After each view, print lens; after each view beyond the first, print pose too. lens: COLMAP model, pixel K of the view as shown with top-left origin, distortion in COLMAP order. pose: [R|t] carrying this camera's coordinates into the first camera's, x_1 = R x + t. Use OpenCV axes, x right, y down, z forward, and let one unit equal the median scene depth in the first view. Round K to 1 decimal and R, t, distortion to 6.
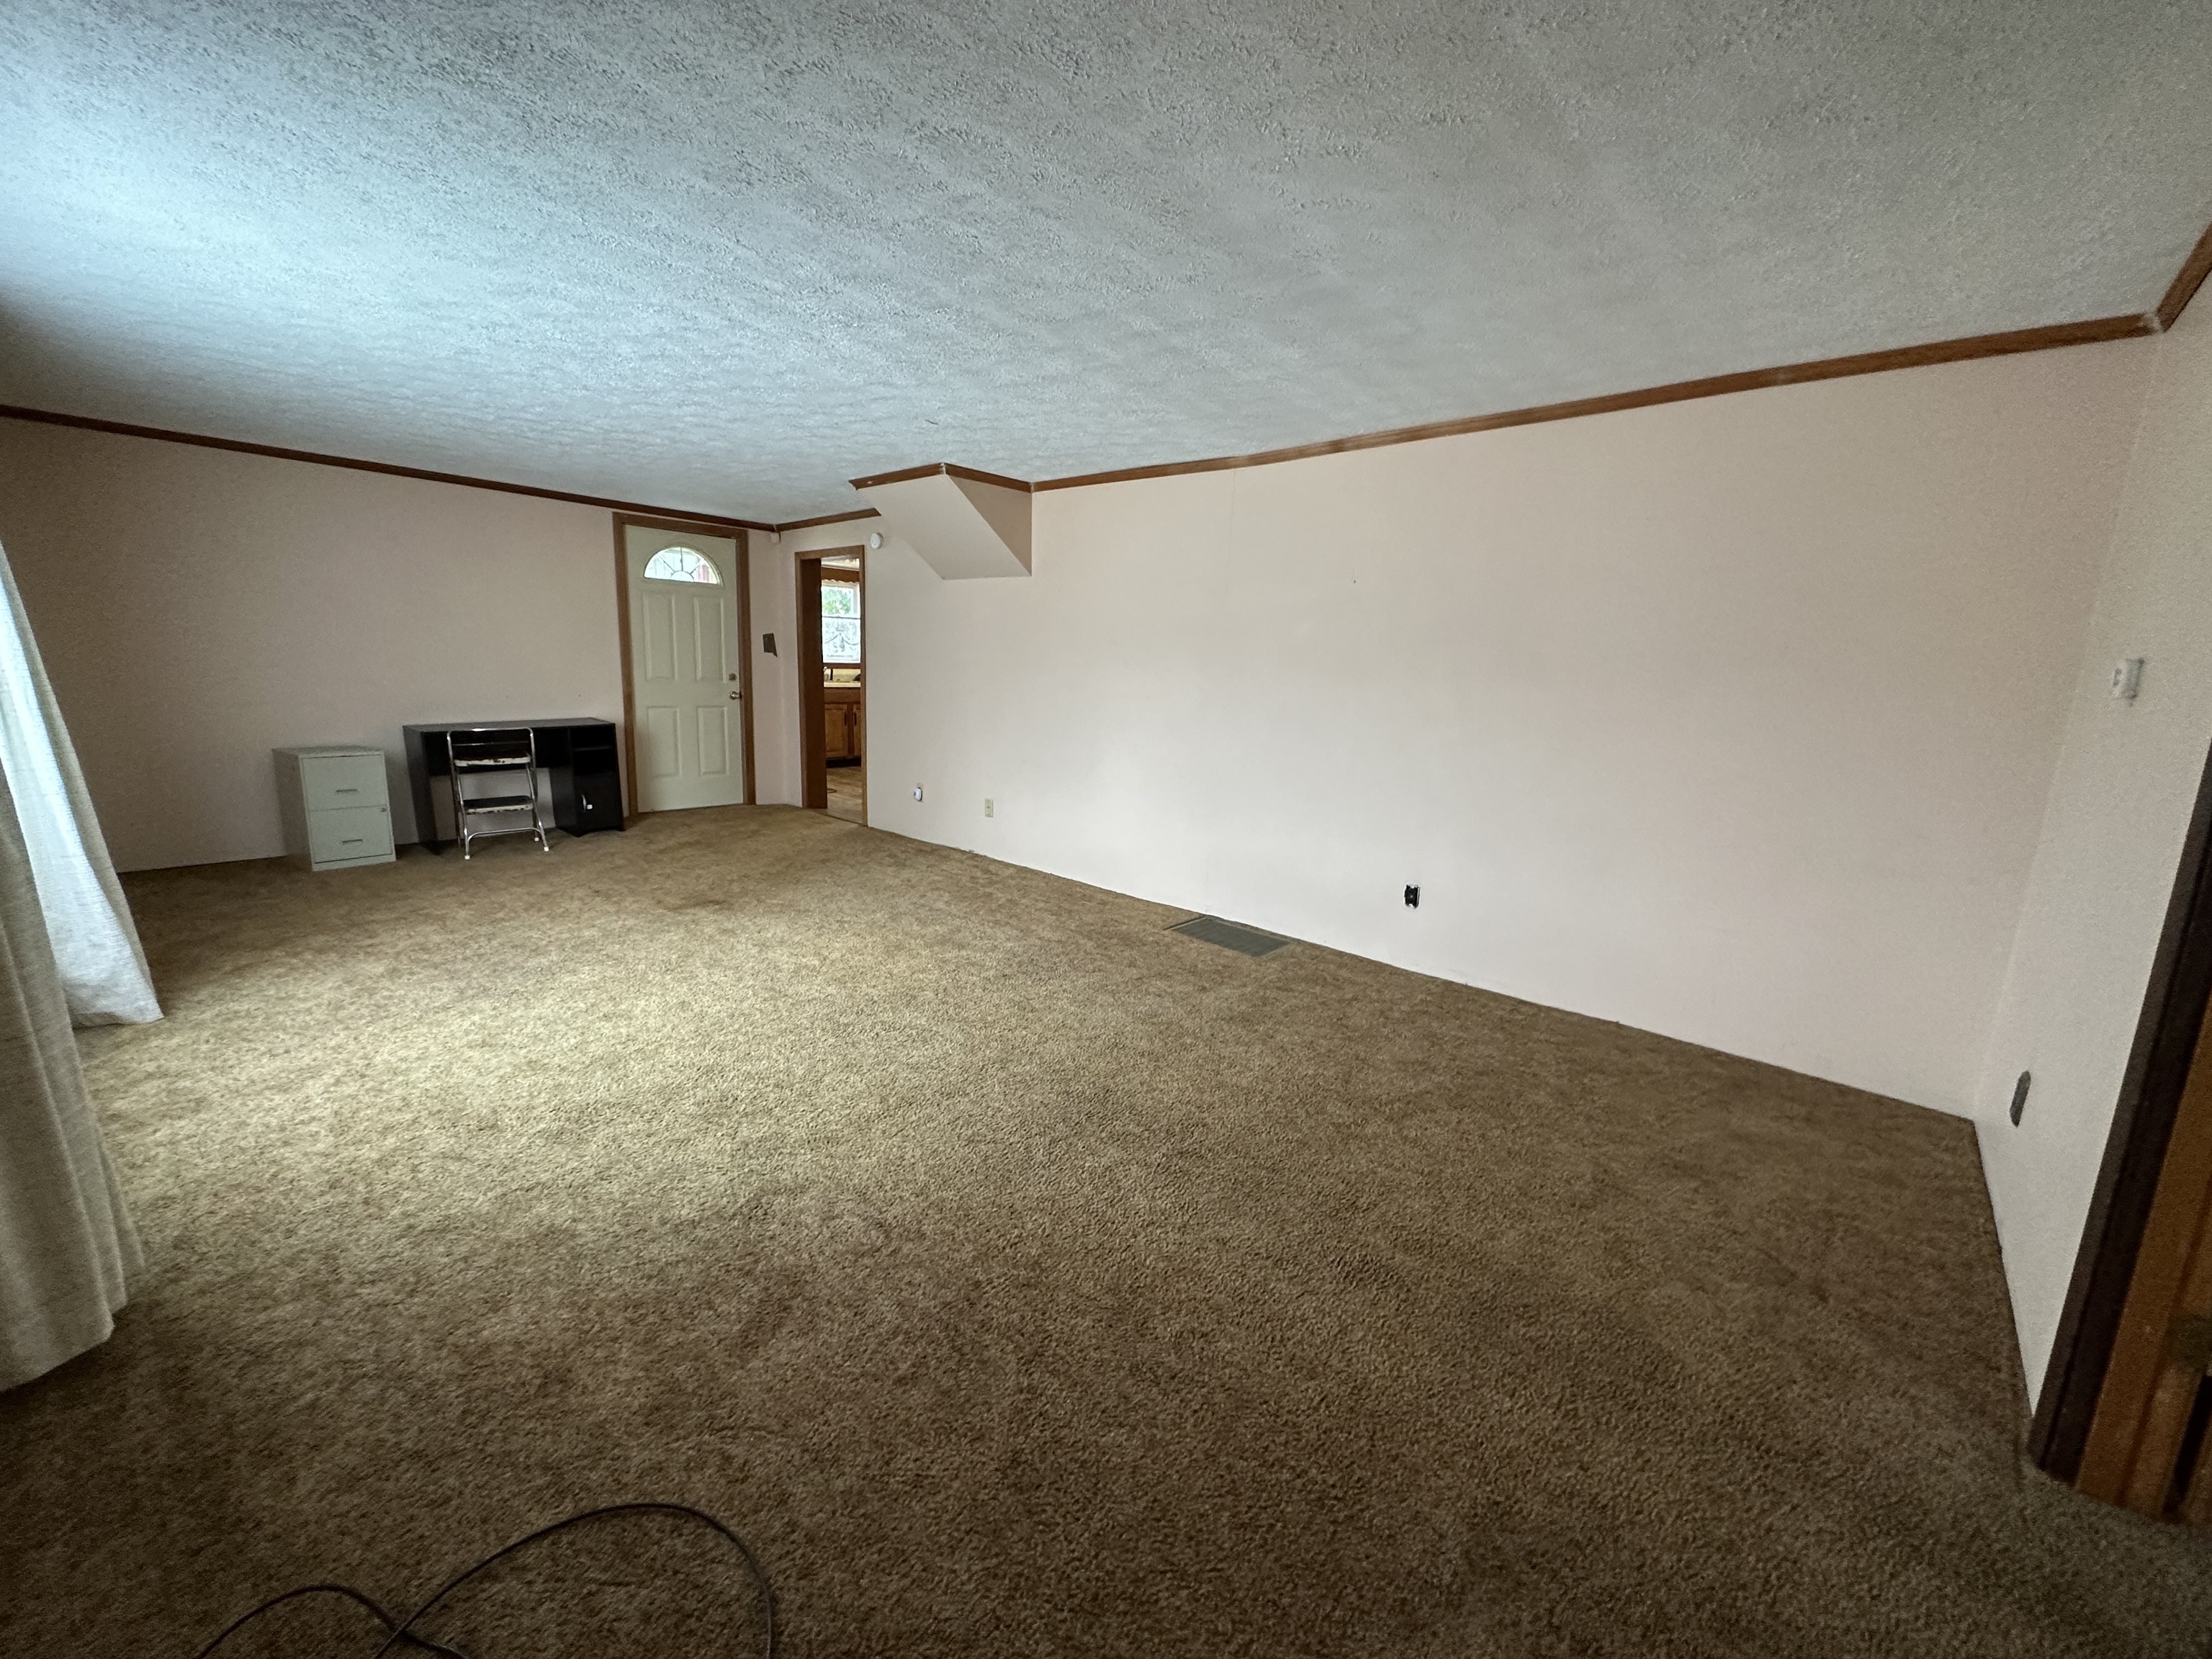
lens RADIAL K [[882.7, 0, 1106.7], [0, 882.7, 825.8], [0, 0, 1]] dist [-0.001907, 0.000224]
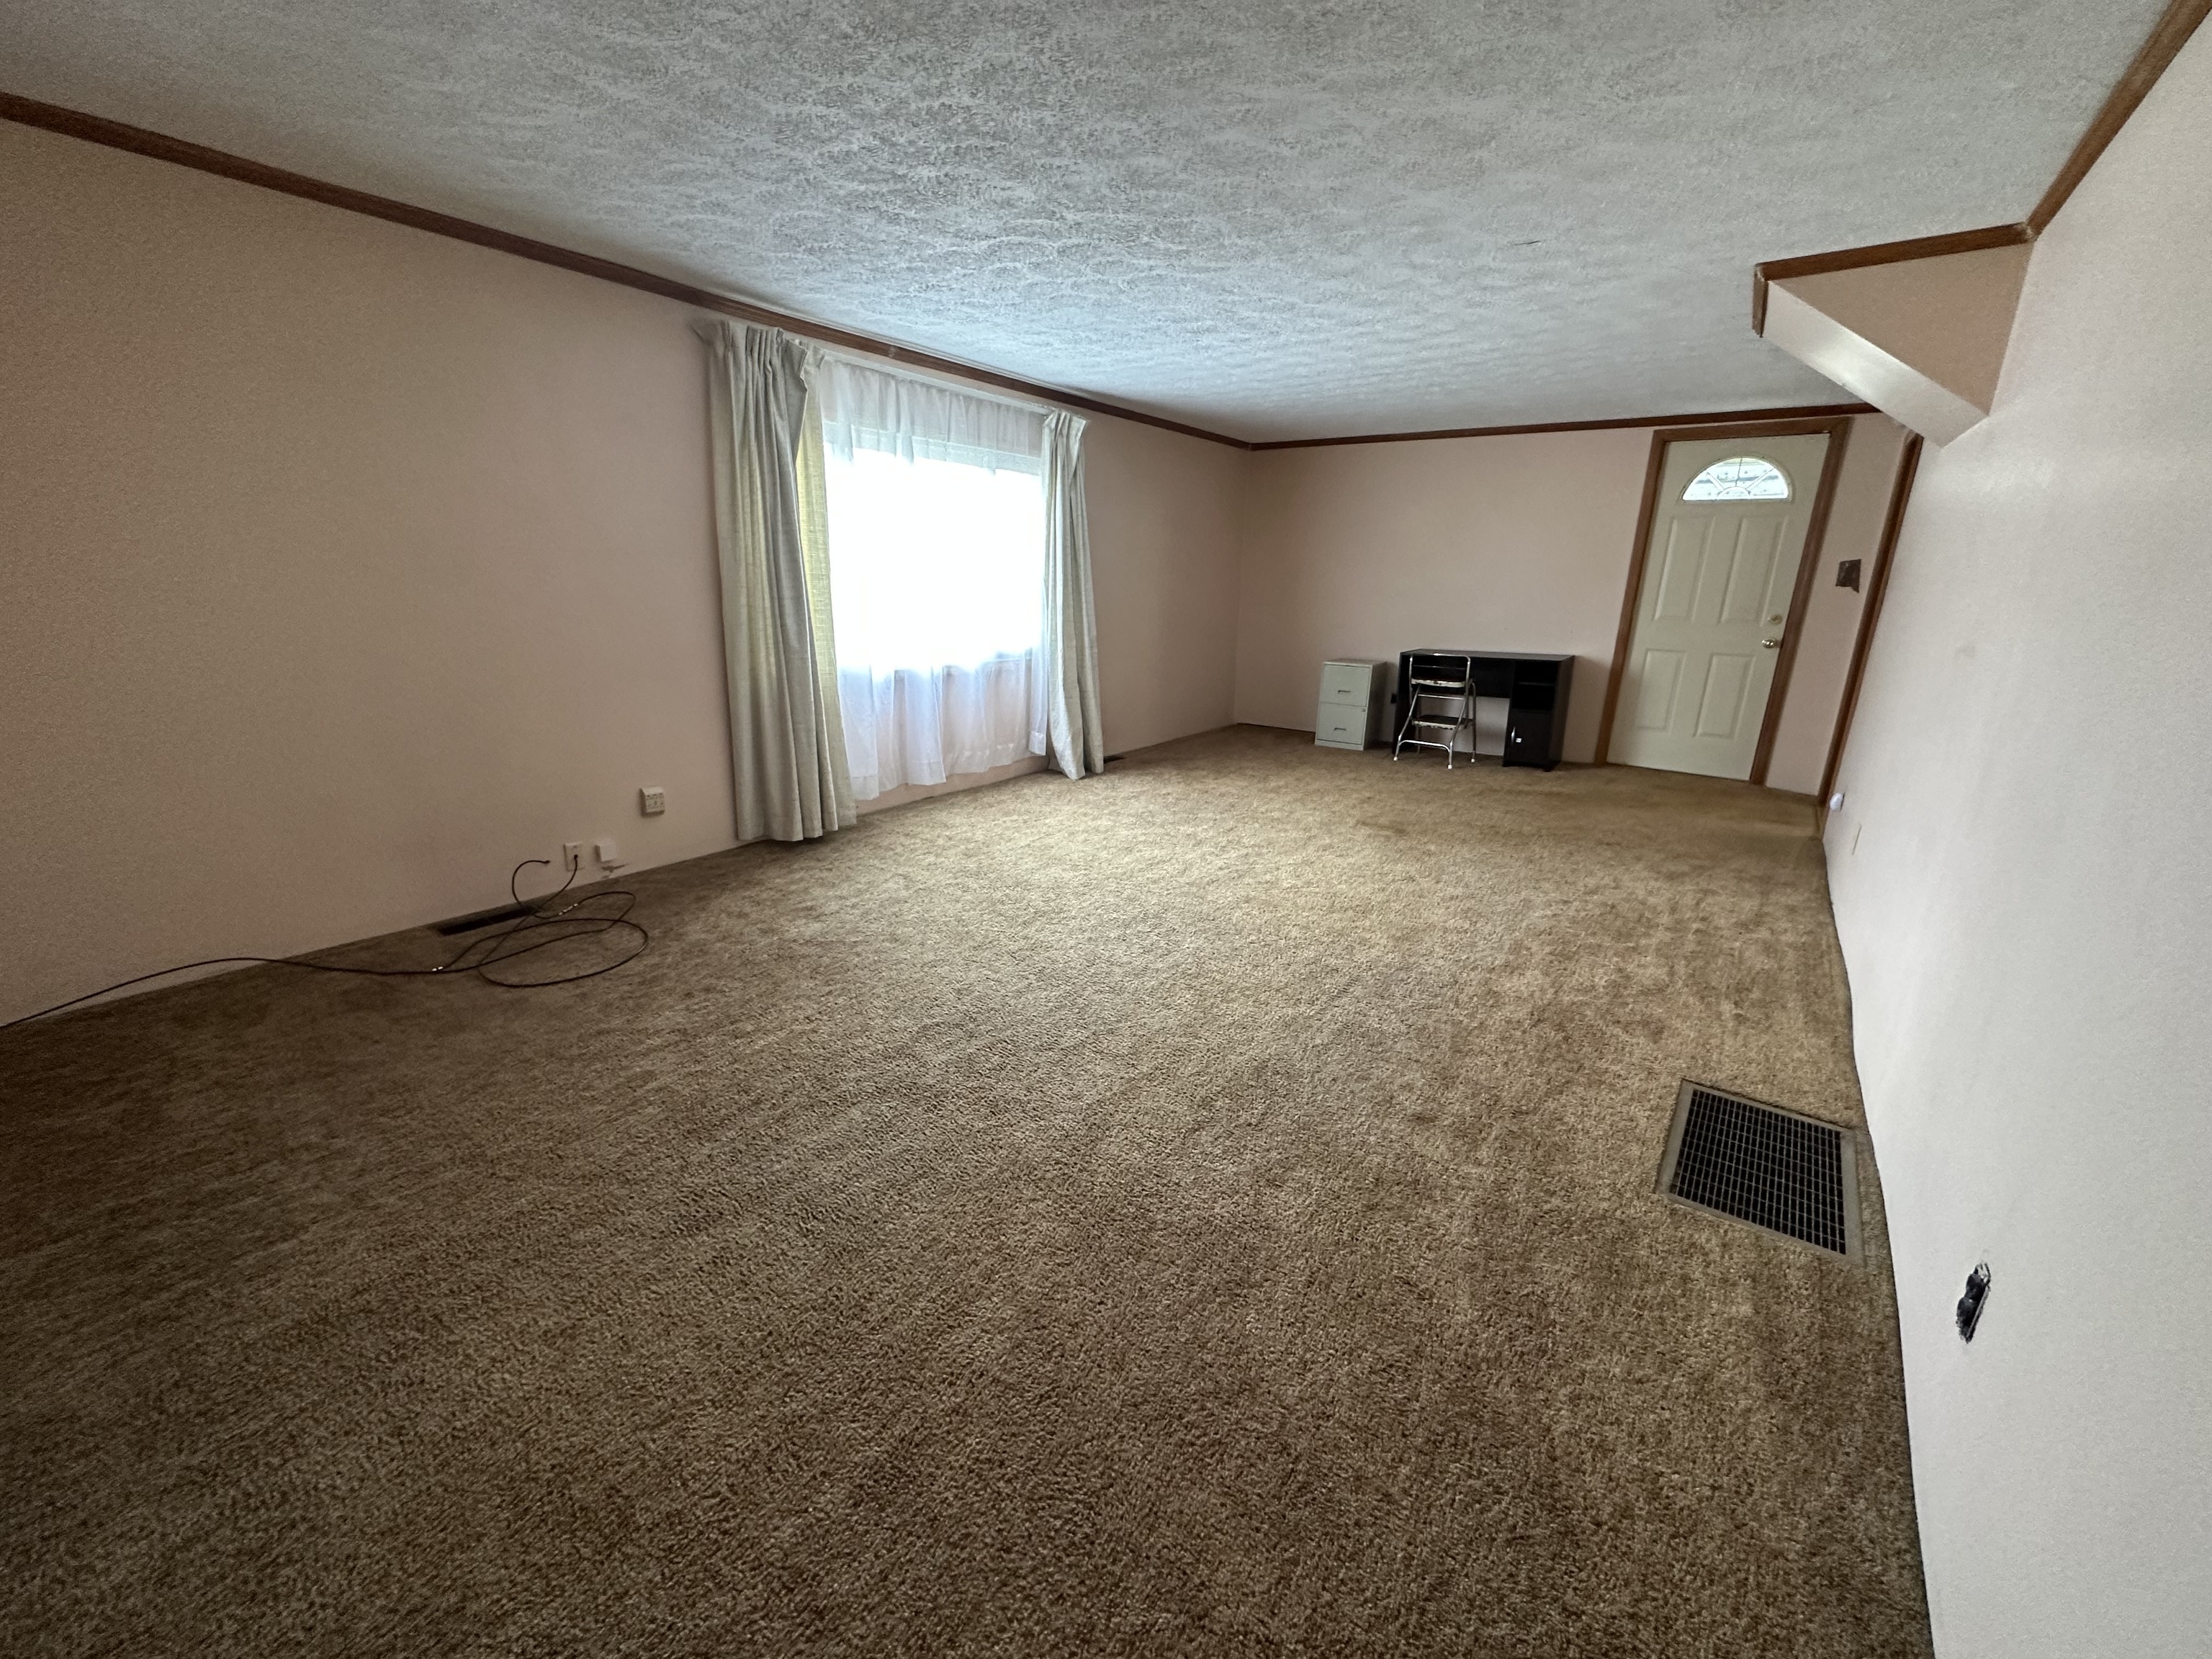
lens RADIAL K [[882.7, 0, 1106.7], [0, 882.7, 825.8], [0, 0, 1]] dist [-0.001907, 0.000224]
pose [[0.081376, 0.241722, -0.966927, 0.559117], [-0.200020, 0.954369, 0.221749, -0.084235], [0.976407, 0.175360, 0.126012, 0.611999]]
